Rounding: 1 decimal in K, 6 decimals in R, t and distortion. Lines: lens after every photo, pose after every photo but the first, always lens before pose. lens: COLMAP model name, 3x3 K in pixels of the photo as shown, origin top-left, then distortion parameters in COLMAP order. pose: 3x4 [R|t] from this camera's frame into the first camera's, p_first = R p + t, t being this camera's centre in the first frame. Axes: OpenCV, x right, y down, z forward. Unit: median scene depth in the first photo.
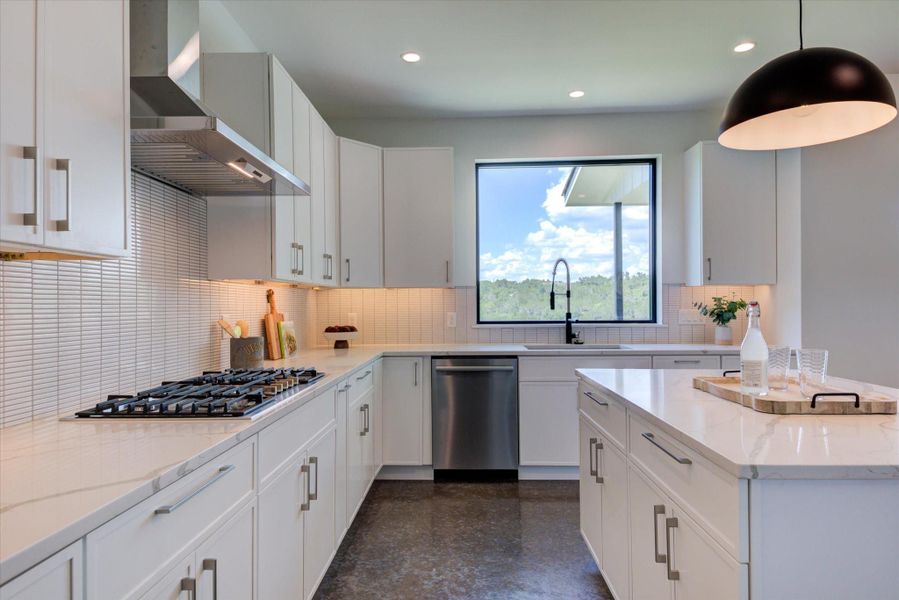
lens RADIAL K [[519.6, 0, 449.5], [0, 519.6, 300.0], [0, 0, 1]] dist [0.054029, -0.000451]
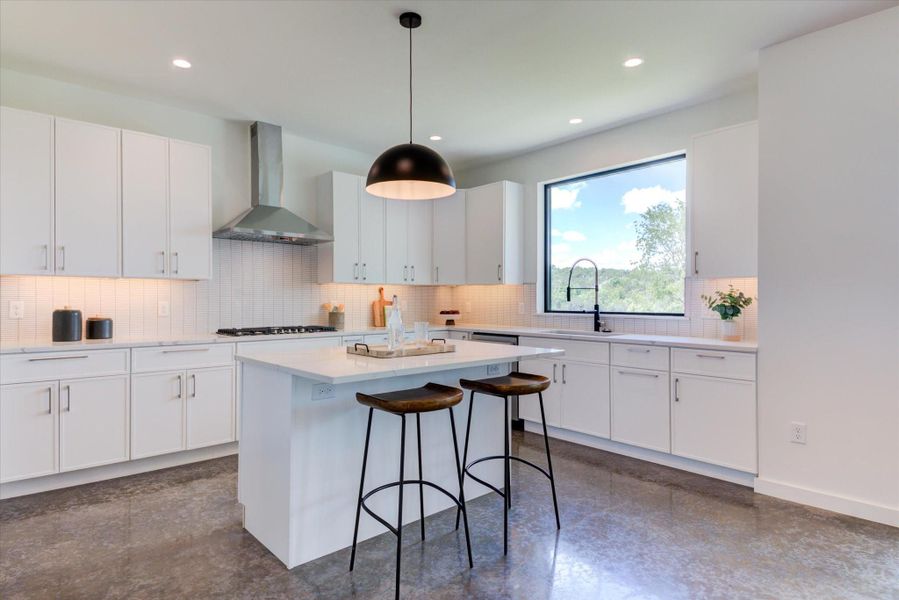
lens RADIAL K [[477.6, 0, 449.5], [0, 477.6, 300.0], [0, 0, 1]] dist [0.042967, -0.027558]
pose [[0.697821, 0.012416, -0.716165, 0.783127], [-0.002578, 0.999887, 0.014823, -0.000604], [0.716268, -0.008497, 0.697774, 0.025557]]
